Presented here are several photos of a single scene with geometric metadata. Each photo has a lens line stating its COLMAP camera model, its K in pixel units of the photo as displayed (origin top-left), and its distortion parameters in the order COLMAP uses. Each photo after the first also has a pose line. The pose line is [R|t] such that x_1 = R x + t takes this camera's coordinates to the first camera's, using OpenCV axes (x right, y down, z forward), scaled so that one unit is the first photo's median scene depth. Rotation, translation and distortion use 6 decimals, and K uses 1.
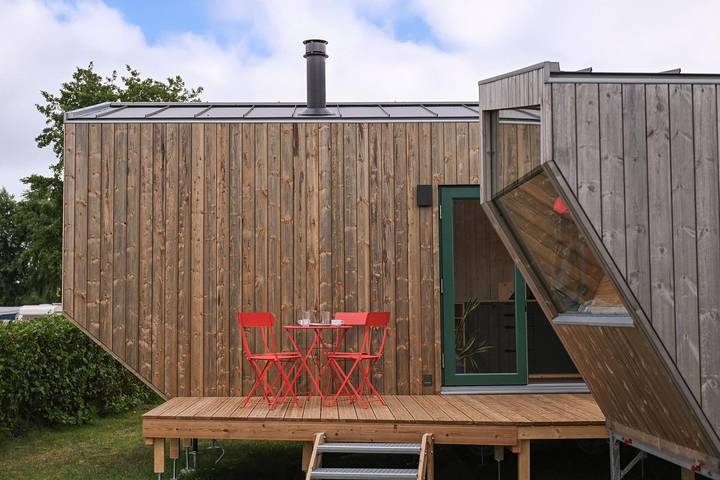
lens RADIAL K [[991.0, 0, 359.9], [0, 991.0, 239.2], [0, 0, 1]] dist [-0.001791, 0.000000]
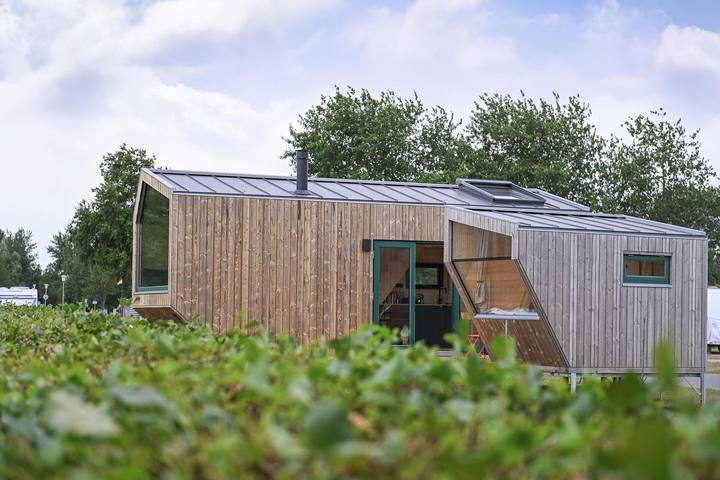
lens RADIAL K [[991.0, 0, 360.0], [0, 991.0, 241.1], [0, 0, 1]] dist [-0.001791, 0.000000]
pose [[0.945565, 0.044064, 0.322437, -0.531195], [-0.046643, 0.998912, 0.000275, -0.052256], [-0.322074, -0.015299, 0.946591, -0.698049]]
